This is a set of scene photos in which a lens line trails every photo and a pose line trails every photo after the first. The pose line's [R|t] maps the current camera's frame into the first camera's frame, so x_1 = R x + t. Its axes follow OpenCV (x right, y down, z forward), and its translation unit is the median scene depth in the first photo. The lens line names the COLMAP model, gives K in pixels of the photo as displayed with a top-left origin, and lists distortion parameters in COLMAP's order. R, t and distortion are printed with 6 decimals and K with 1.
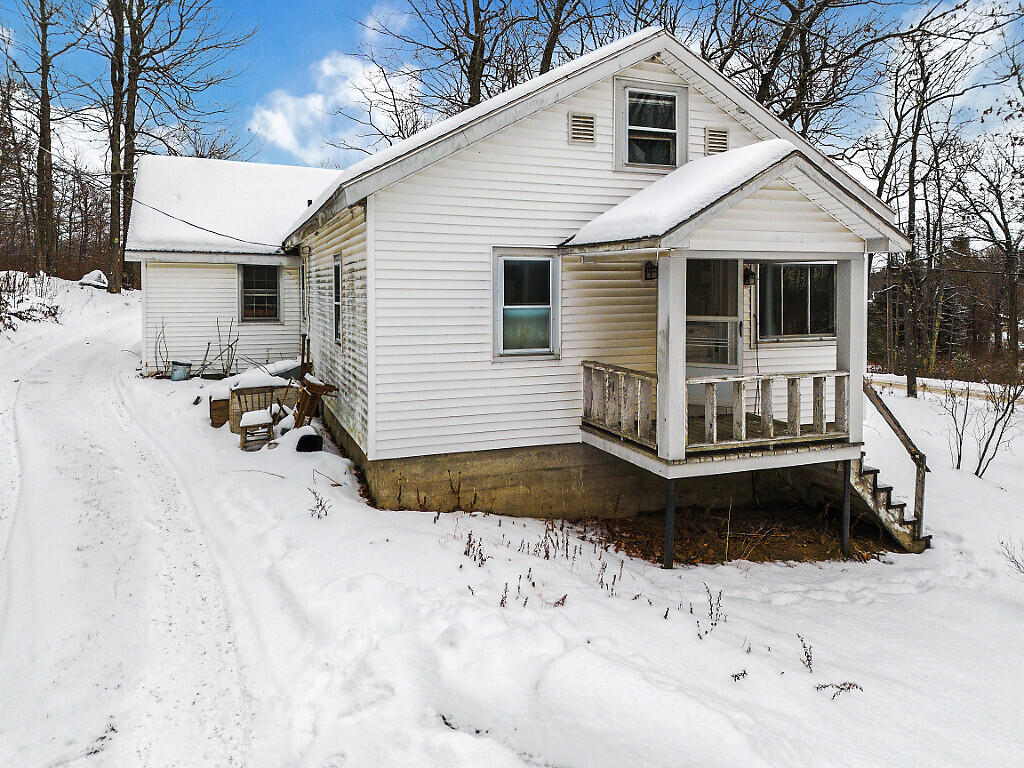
lens RADIAL K [[740.7, 0, 527.2], [0, 740.7, 290.8], [0, 0, 1]] dist [0.066128, -0.046813]
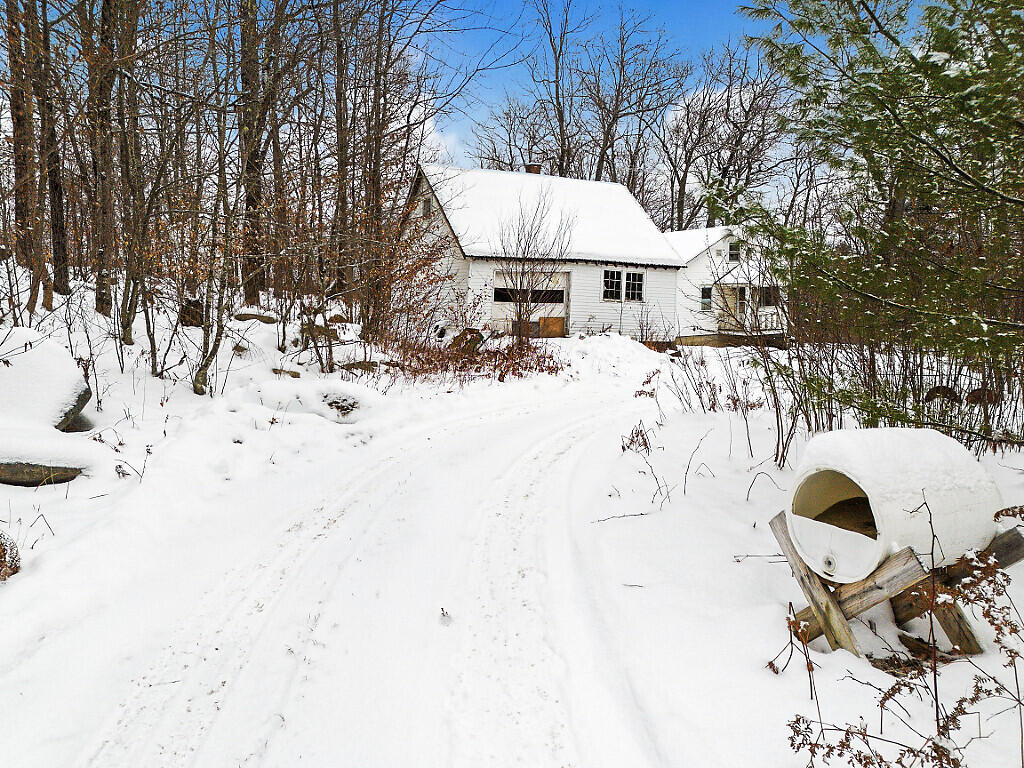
lens RADIAL K [[740.7, 0, 519.7], [0, 740.7, 381.0], [0, 0, 1]] dist [0.066128, -0.046813]
pose [[0.993840, -0.037471, 0.104302, -1.360360], [0.025449, 0.993120, 0.114299, -0.024394], [-0.107867, -0.110941, 0.987956, -2.747252]]
